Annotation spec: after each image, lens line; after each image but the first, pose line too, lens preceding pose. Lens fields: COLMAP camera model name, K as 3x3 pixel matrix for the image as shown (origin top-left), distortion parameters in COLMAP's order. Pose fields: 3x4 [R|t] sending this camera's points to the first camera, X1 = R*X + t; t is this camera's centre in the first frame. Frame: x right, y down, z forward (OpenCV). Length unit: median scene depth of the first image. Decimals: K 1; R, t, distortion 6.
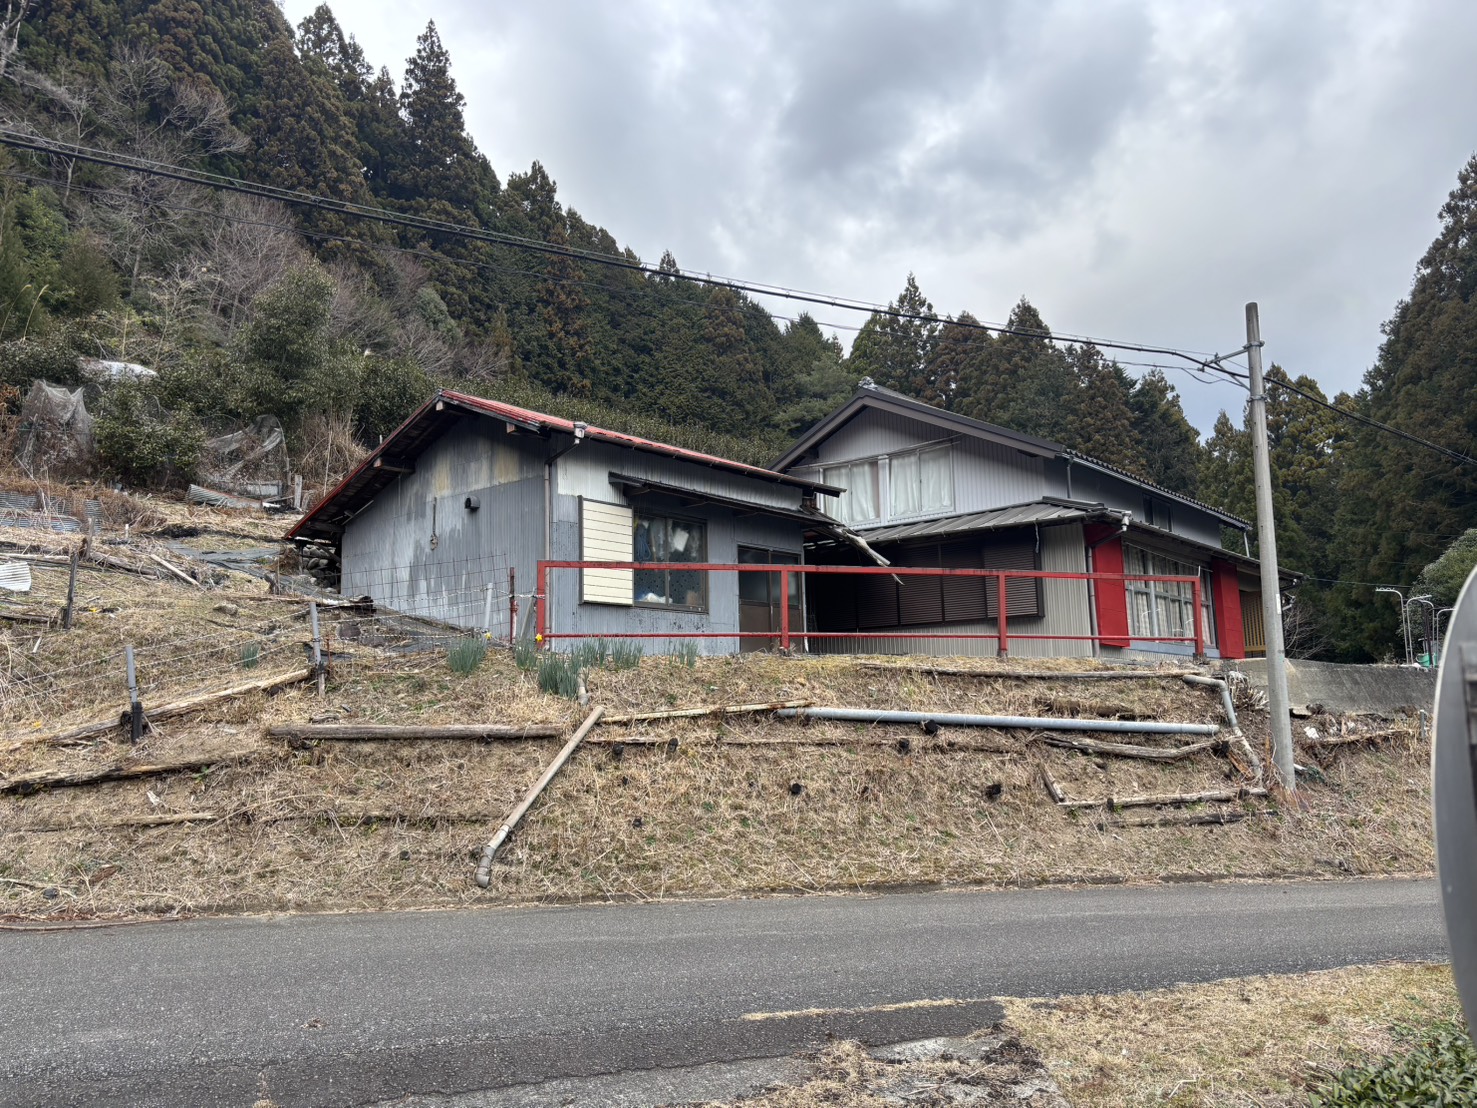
lens RADIAL K [[1098.6, 0, 738.5], [0, 1098.6, 554.0], [0, 0, 1]] dist [0.015452, -0.001658]
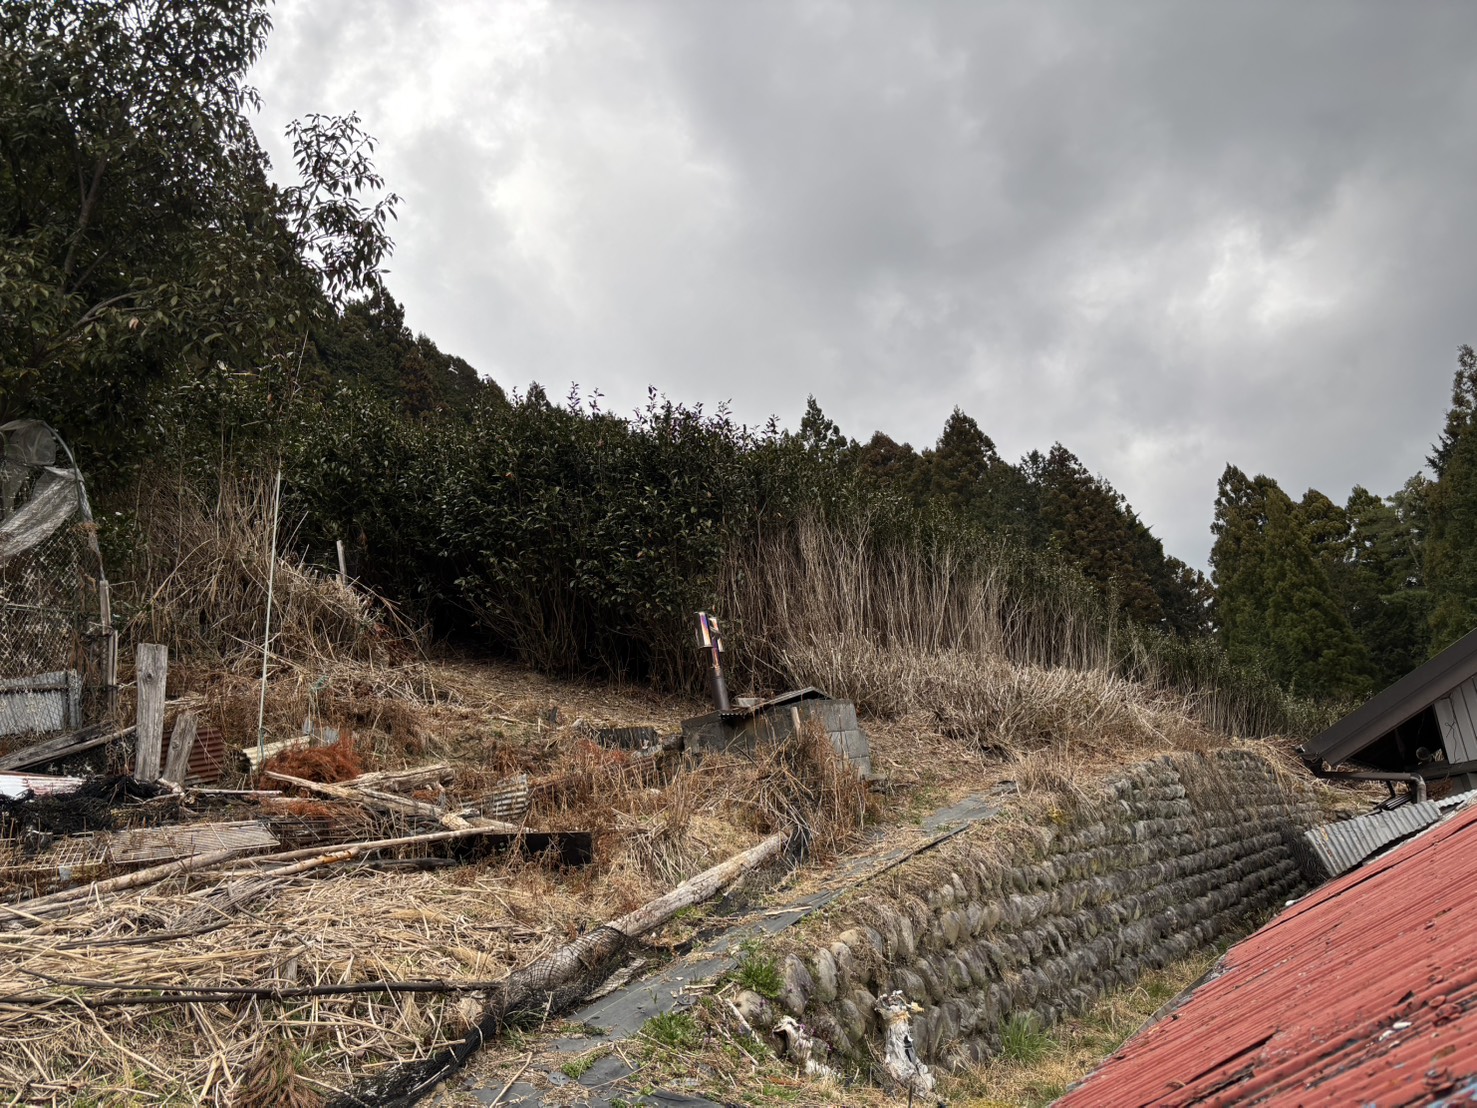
lens RADIAL K [[1098.6, 0, 738.5], [0, 1098.6, 554.0], [0, 0, 1]] dist [0.015452, -0.001658]
pose [[0.983502, -0.066340, 0.168293, -0.070978], [0.089784, 0.986665, -0.135760, -0.010429], [-0.157042, 0.148630, 0.976344, 0.167561]]
